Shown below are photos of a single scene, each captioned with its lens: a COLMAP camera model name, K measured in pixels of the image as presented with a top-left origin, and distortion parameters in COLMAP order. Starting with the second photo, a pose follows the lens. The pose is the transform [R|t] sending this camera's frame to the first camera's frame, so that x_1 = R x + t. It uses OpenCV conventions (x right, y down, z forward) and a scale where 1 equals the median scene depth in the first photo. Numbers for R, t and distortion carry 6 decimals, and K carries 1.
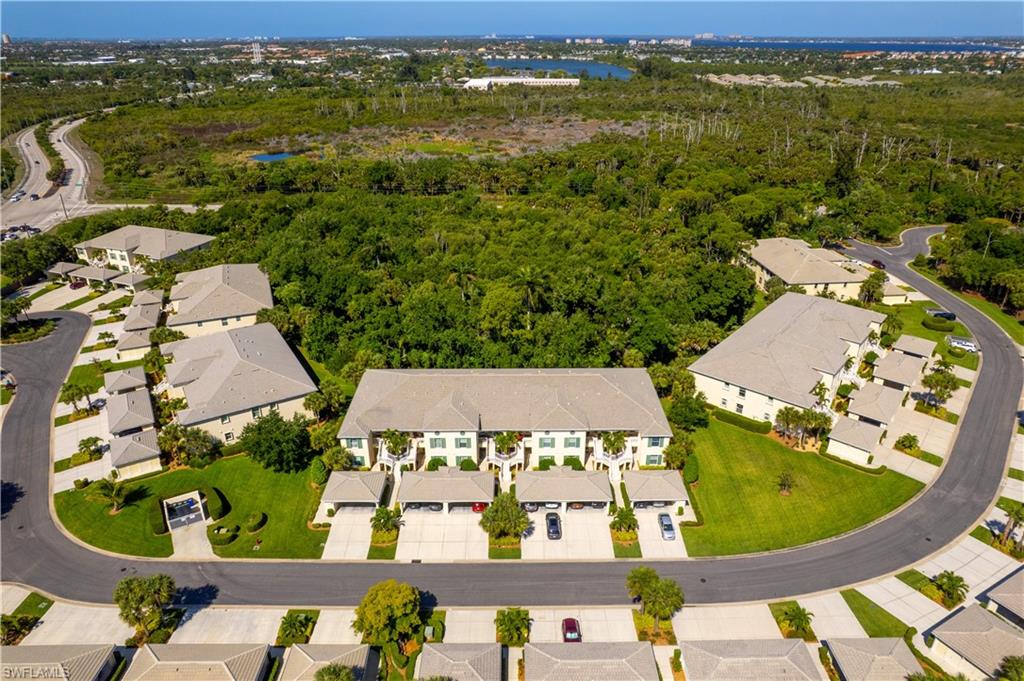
lens RADIAL K [[642.5, 0, 516.2], [0, 642.5, 351.9], [0, 0, 1]] dist [-0.064058, 0.057110]
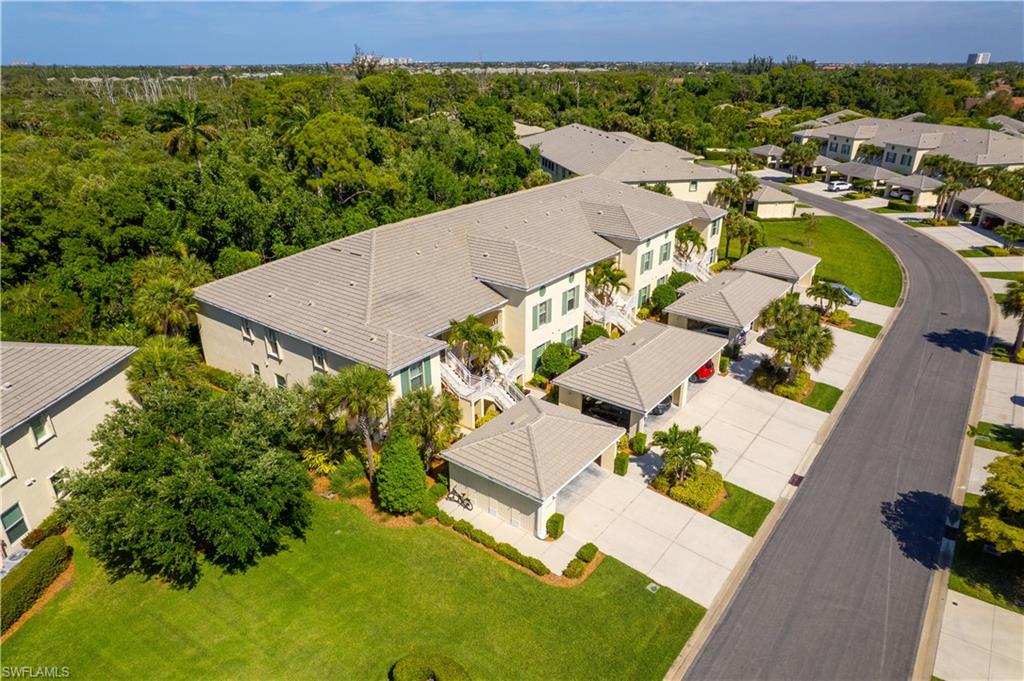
lens RADIAL K [[642.5, 0, 516.2], [0, 642.5, 351.9], [0, 0, 1]] dist [-0.064058, 0.057110]
pose [[0.614748, -0.324183, 0.719020, -0.515526], [0.367987, 0.924211, 0.102075, 0.121392], [-0.697617, 0.201839, 0.687452, 0.751903]]
